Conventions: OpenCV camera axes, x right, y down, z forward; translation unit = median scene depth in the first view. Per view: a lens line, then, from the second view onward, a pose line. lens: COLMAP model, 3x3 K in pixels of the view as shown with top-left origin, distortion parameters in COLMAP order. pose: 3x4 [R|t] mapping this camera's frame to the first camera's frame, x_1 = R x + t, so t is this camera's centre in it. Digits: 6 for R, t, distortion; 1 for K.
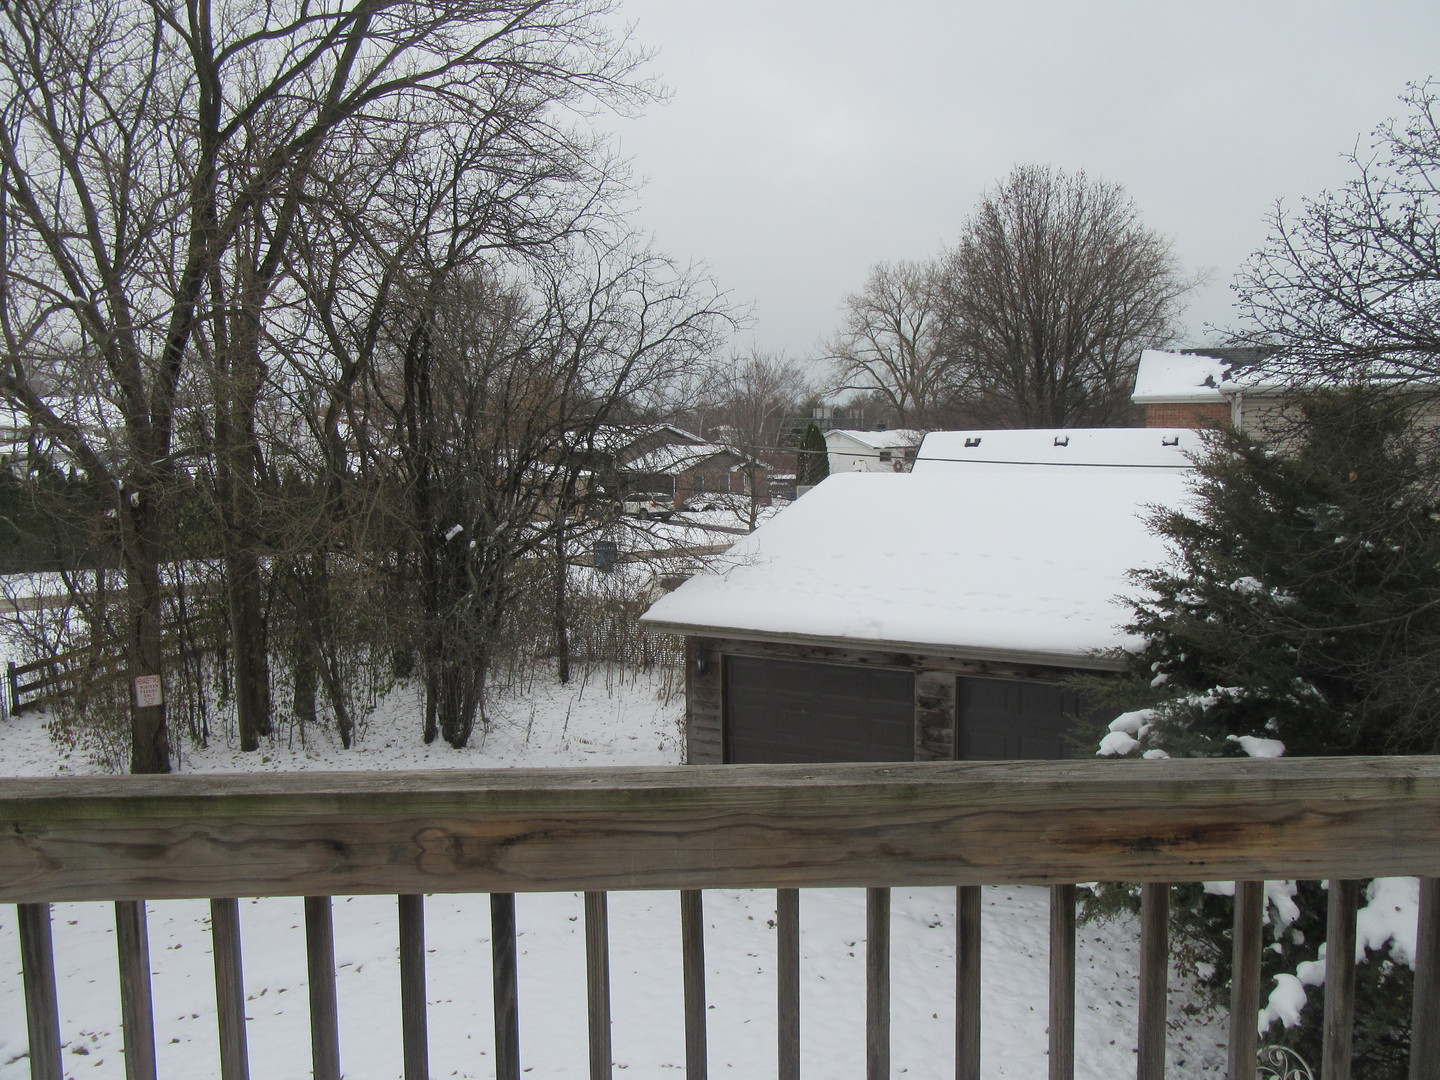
lens RADIAL K [[1070.2, 0, 721.0], [0, 1070.2, 533.6], [0, 0, 1]] dist [0.001332, -0.003667]
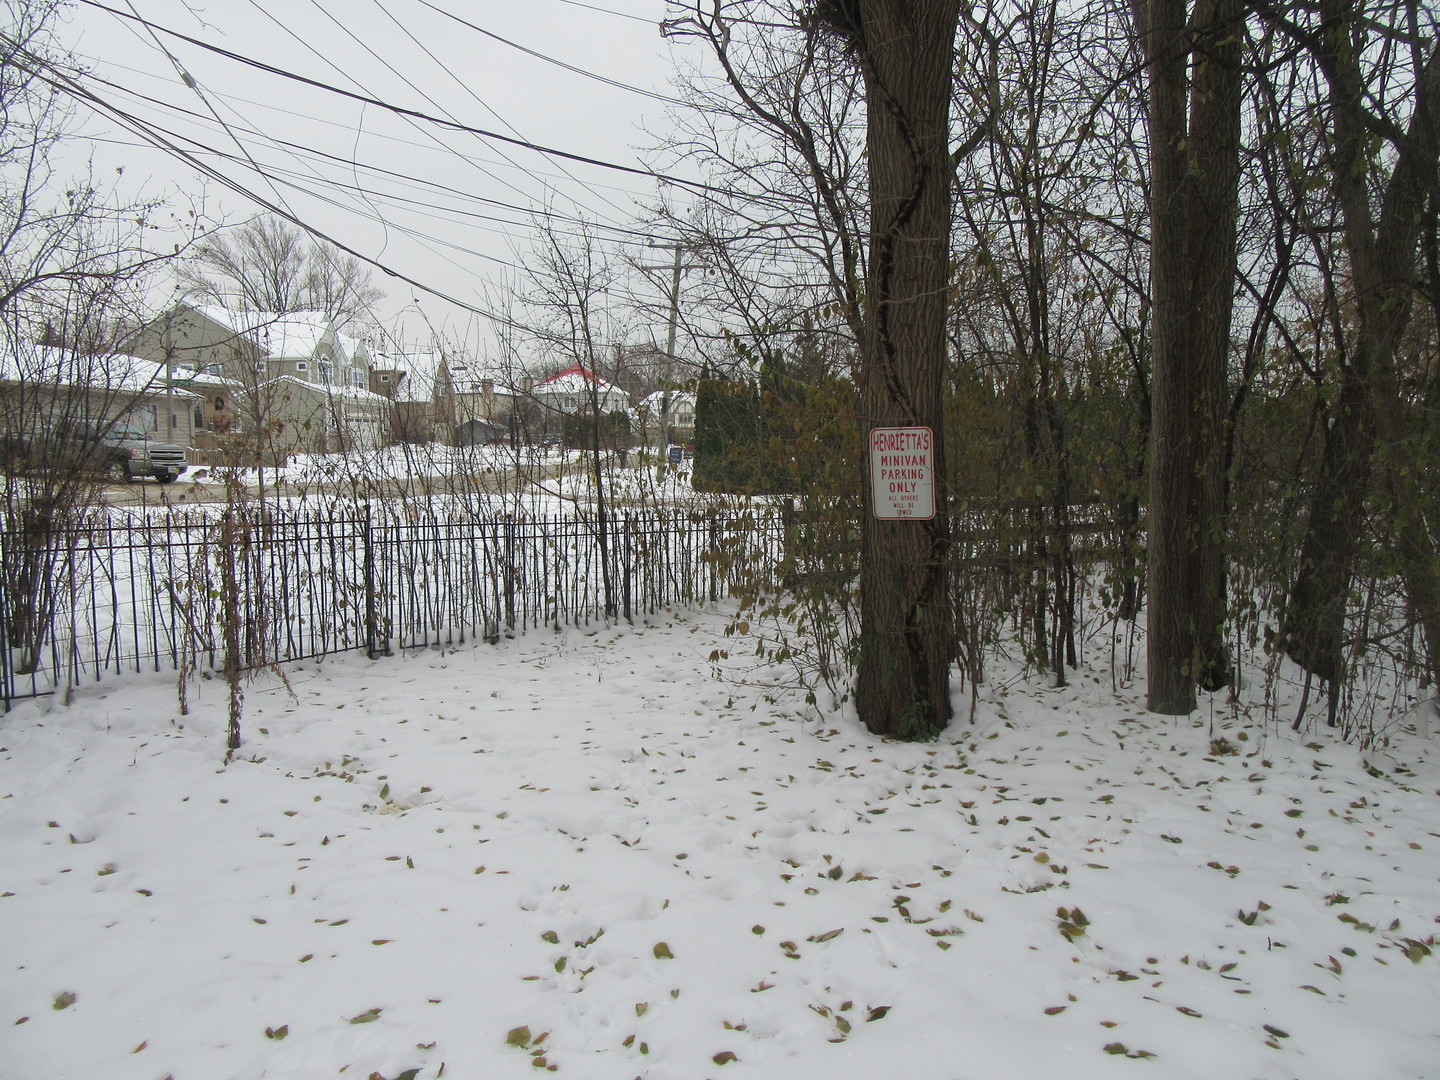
lens RADIAL K [[1070.2, 0, 717.6], [0, 1070.2, 539.2], [0, 0, 1]] dist [0.001332, -0.003667]
pose [[0.677960, 0.064342, -0.732278, -0.297557], [-0.075909, 0.996964, 0.017321, 0.155548], [0.731169, 0.043843, 0.680786, 0.671322]]
